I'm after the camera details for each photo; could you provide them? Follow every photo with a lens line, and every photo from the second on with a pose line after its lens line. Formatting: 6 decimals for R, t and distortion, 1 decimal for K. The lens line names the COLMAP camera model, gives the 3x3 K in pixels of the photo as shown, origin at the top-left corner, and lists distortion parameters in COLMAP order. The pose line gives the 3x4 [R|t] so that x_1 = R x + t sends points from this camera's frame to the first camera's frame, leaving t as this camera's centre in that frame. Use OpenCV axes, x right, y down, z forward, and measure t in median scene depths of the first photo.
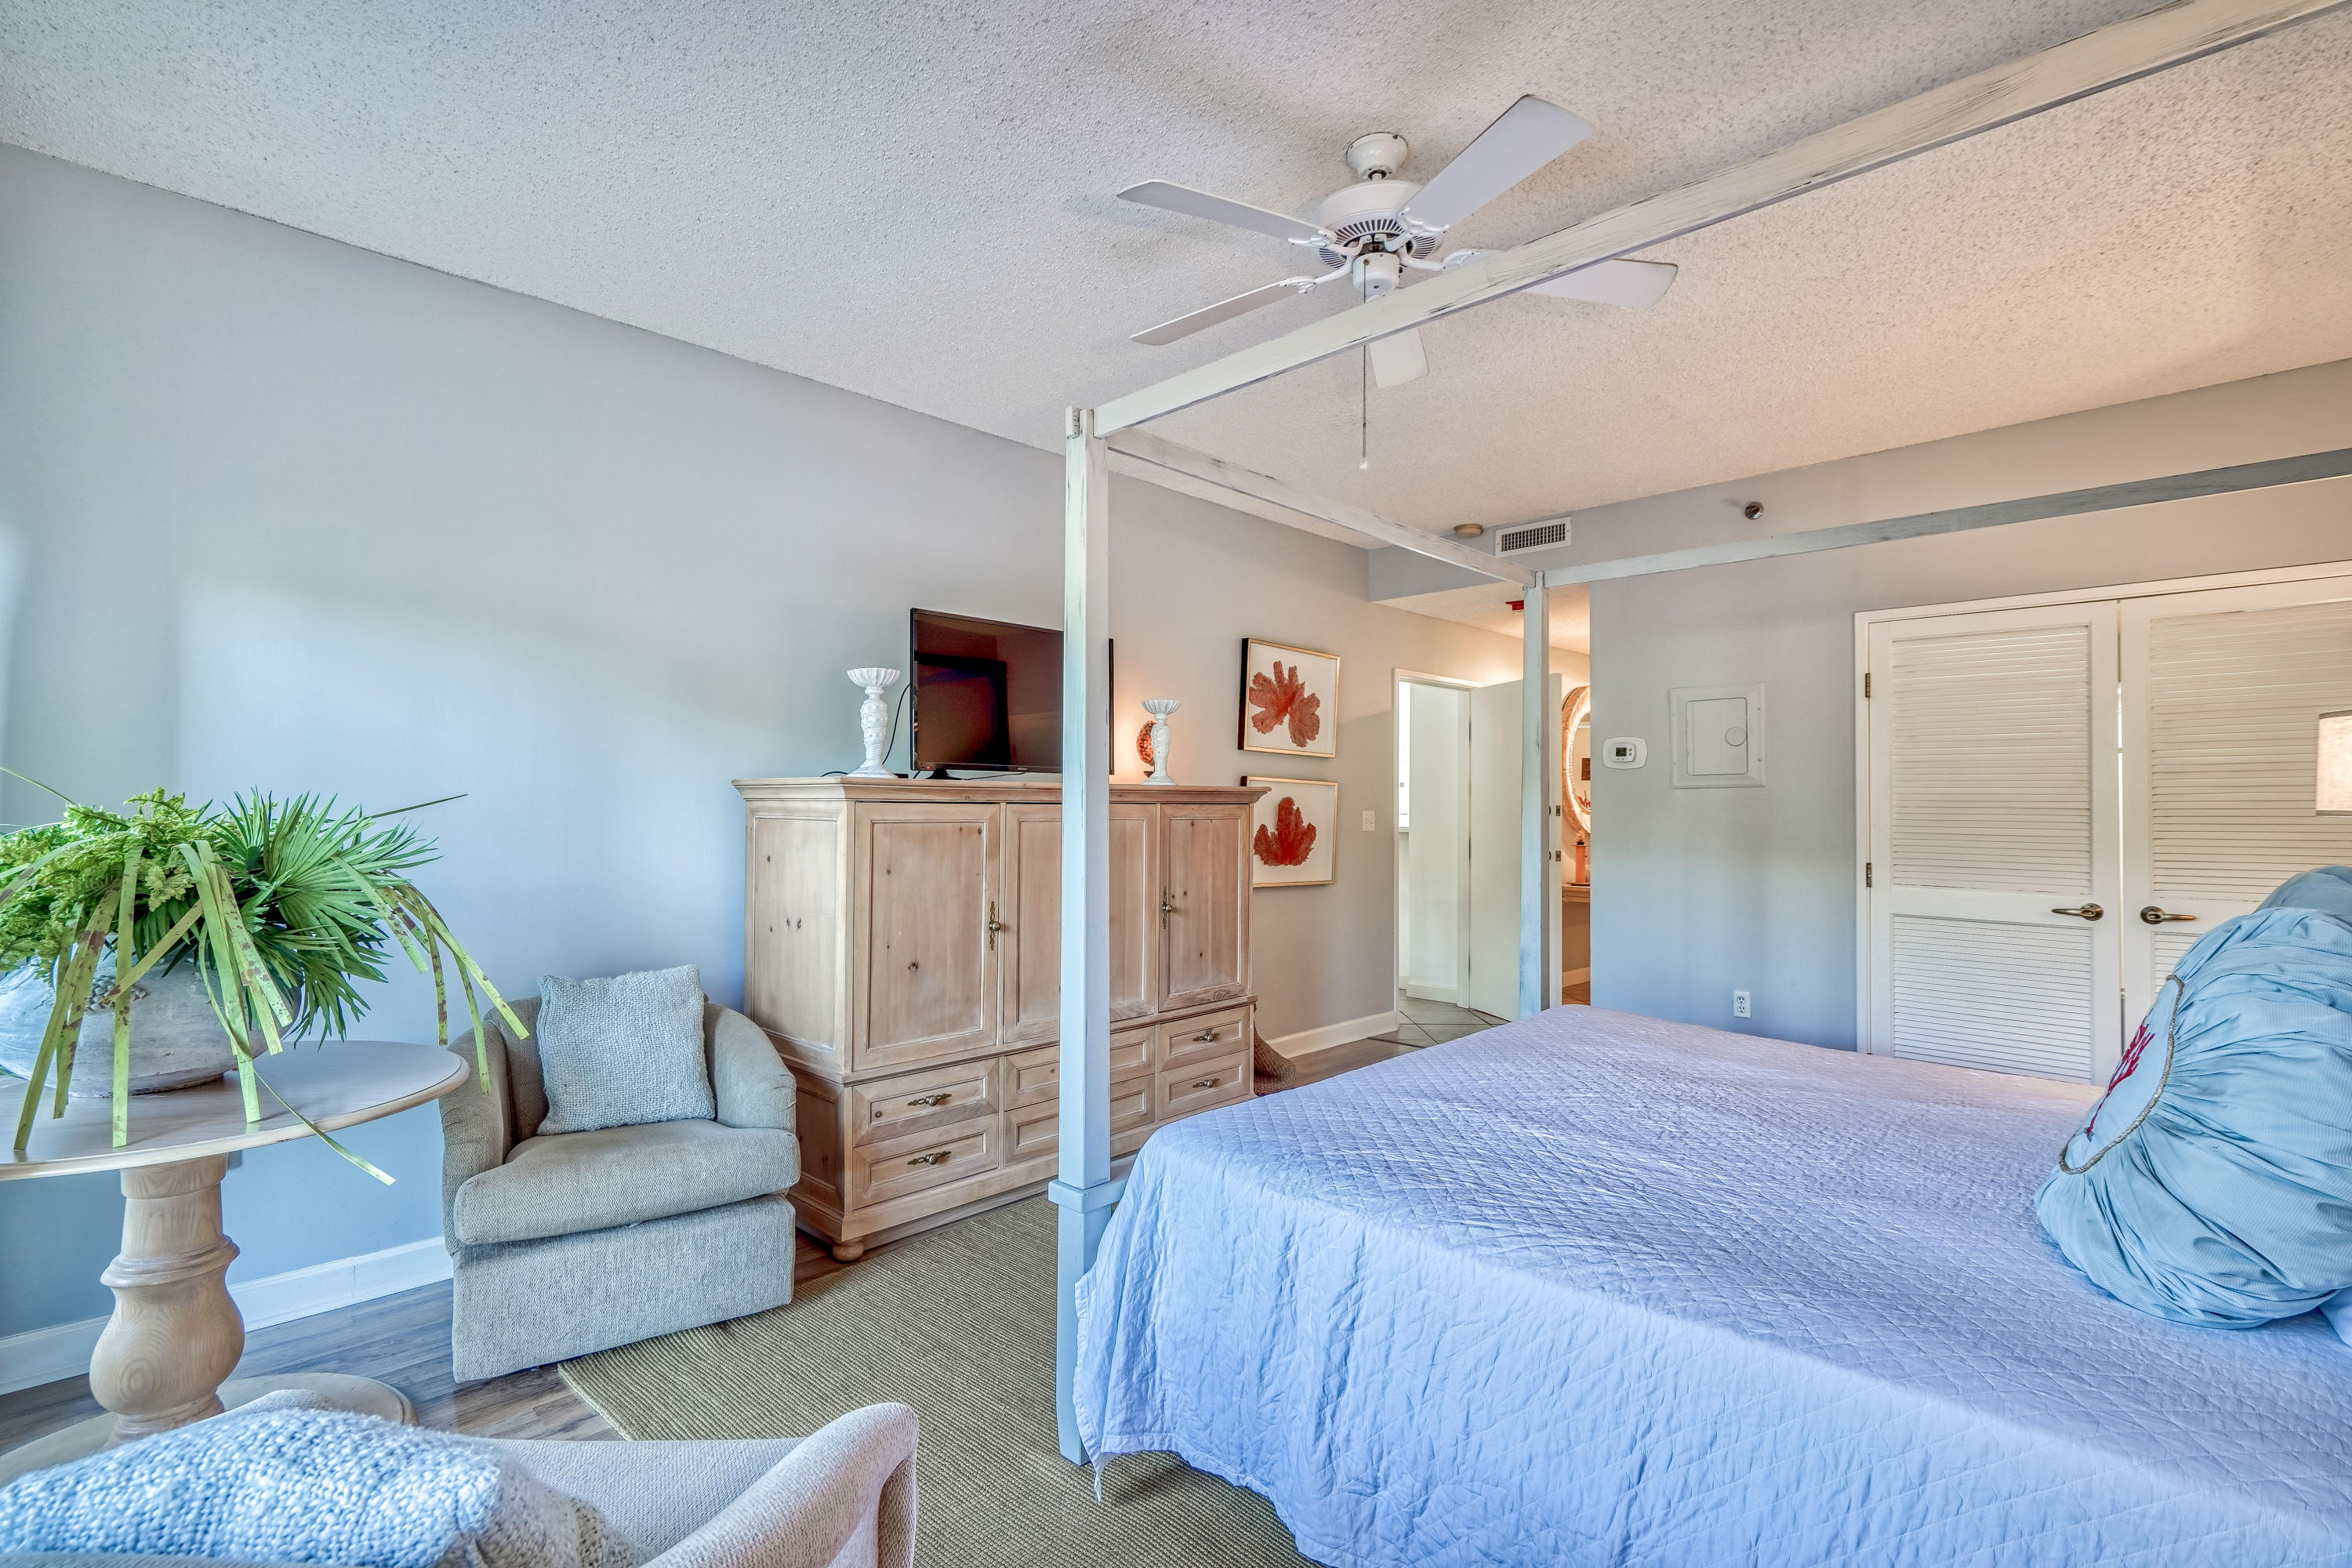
lens RADIAL K [[1075.8, 0, 1176.0], [0, 1075.8, 784.0], [0, 0, 1]] dist [-0.001744, 0.000677]
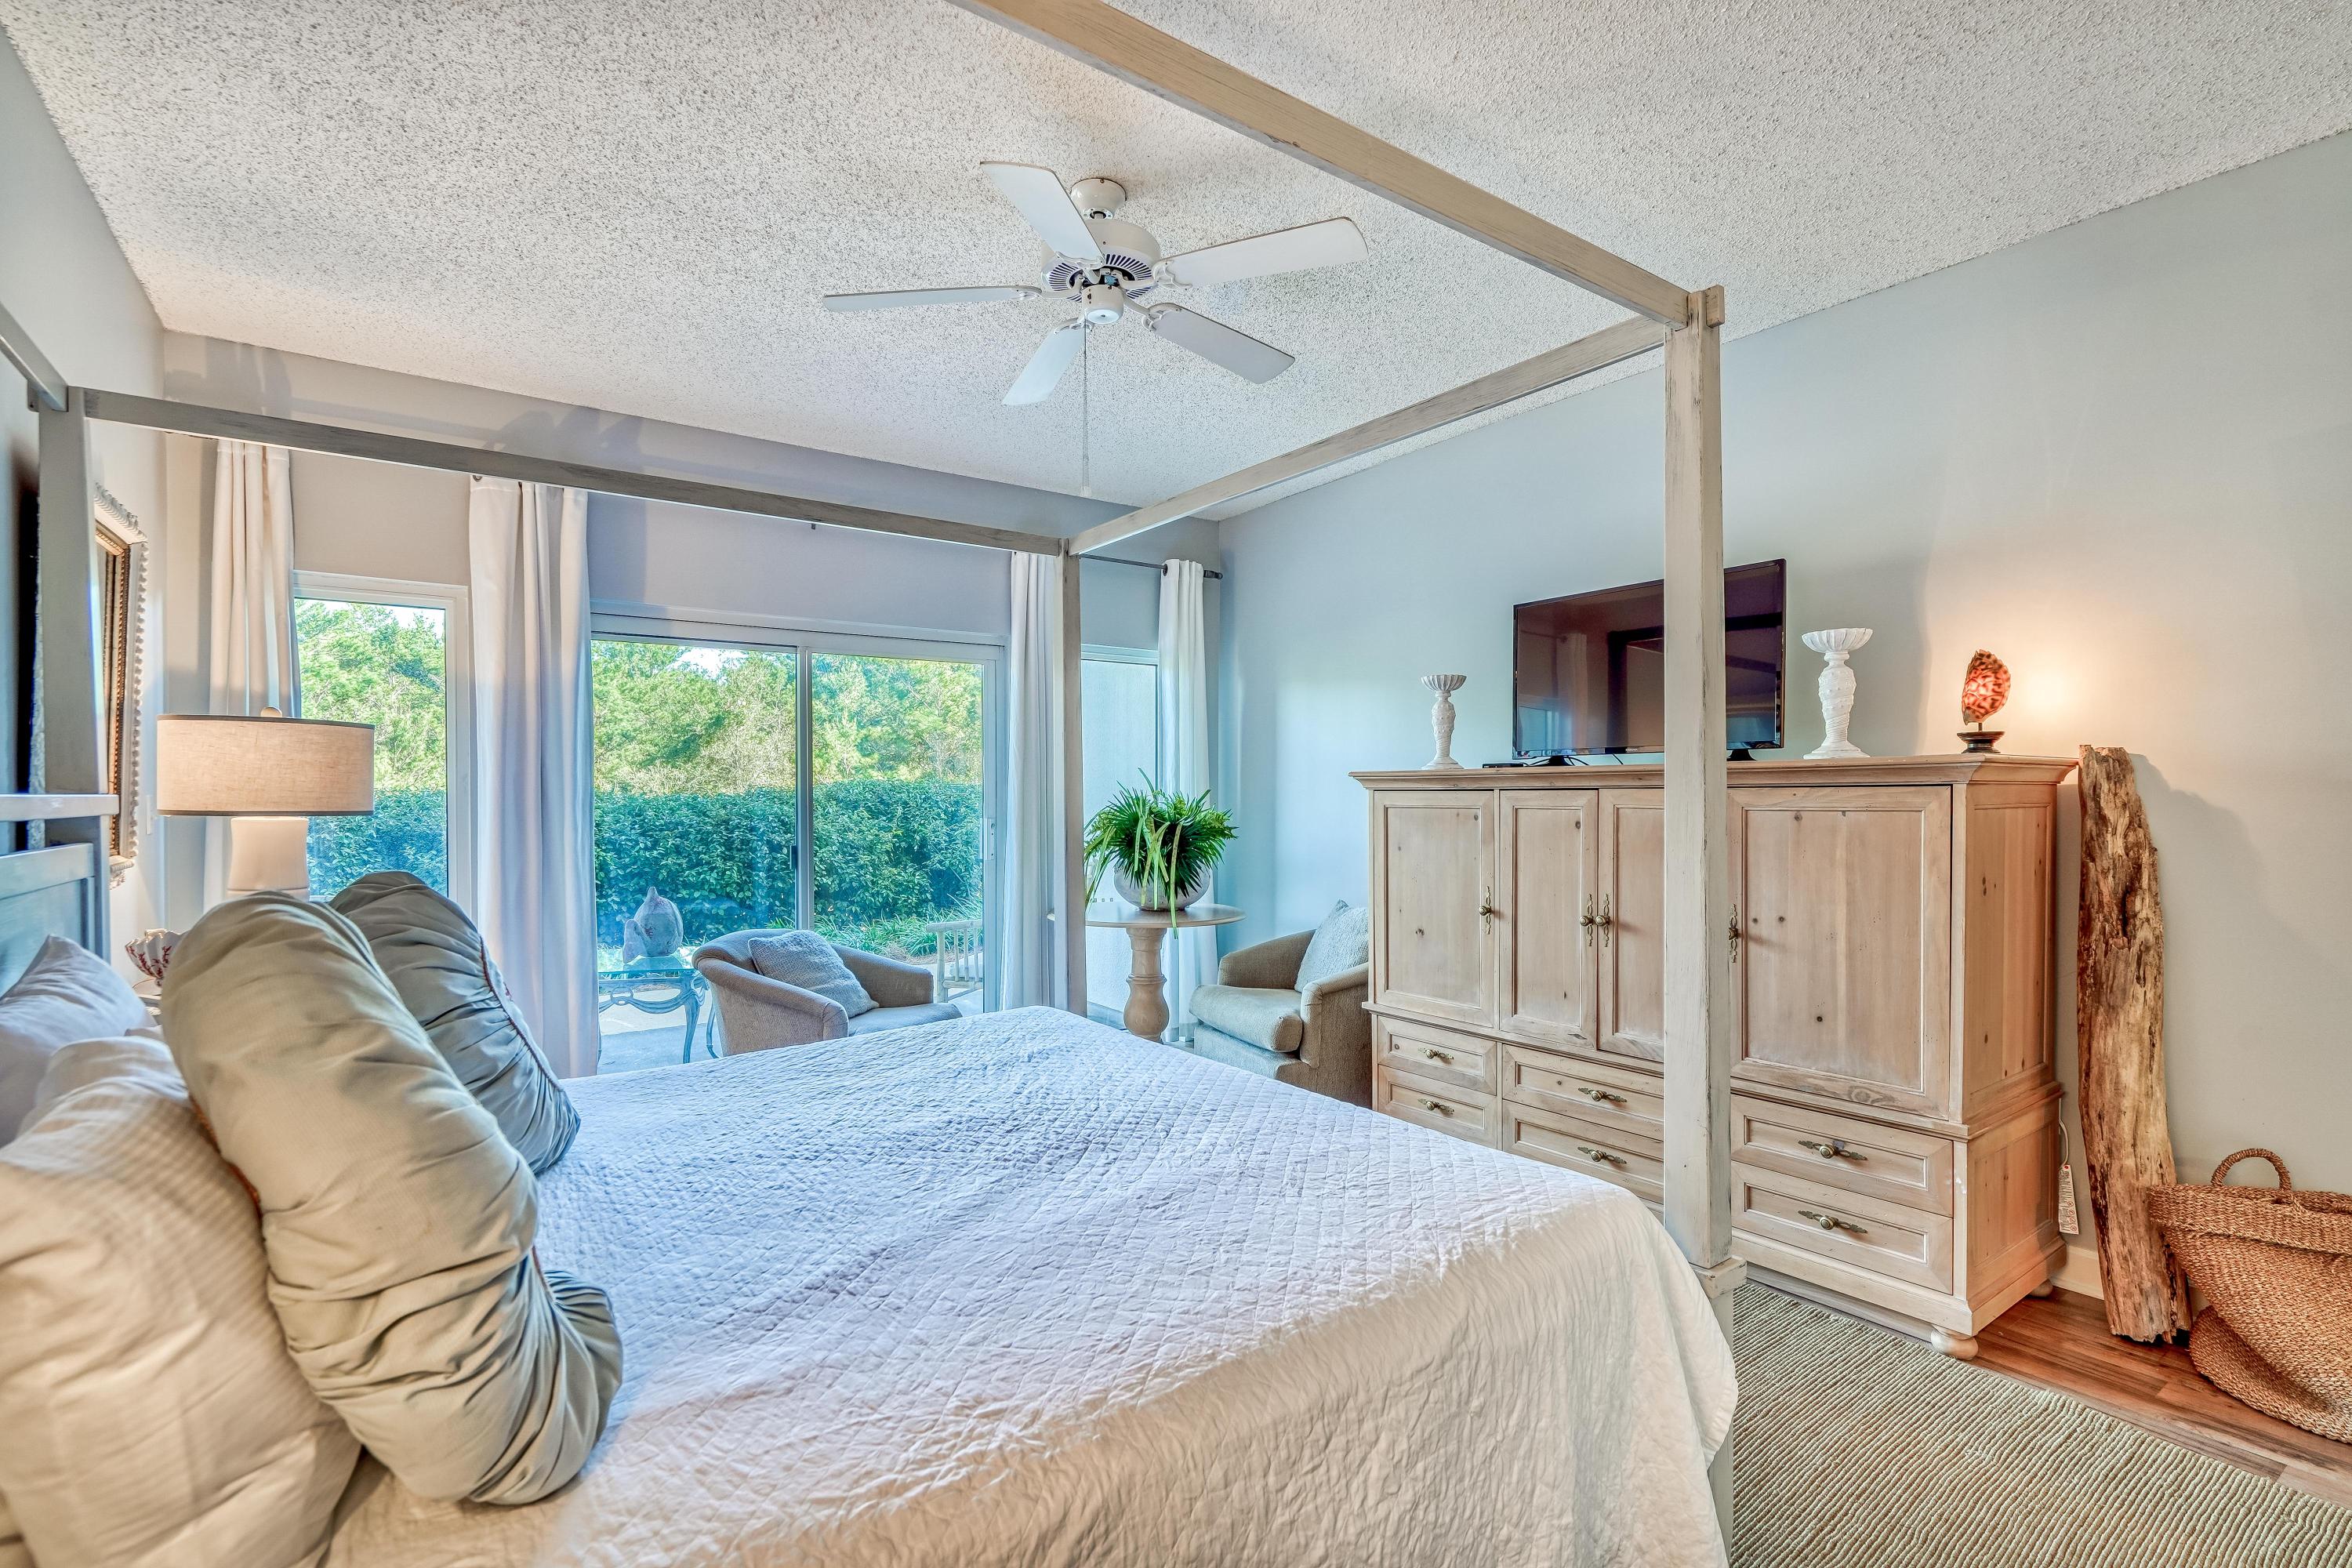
lens RADIAL K [[1075.8, 0, 1176.0], [0, 1075.8, 784.0], [0, 0, 1]] dist [-0.001744, 0.000677]
pose [[-0.164863, -0.010466, -0.986261, 0.870361], [0.024524, 0.999591, -0.014707, 0.019400], [0.986011, -0.026612, -0.164539, 0.864742]]
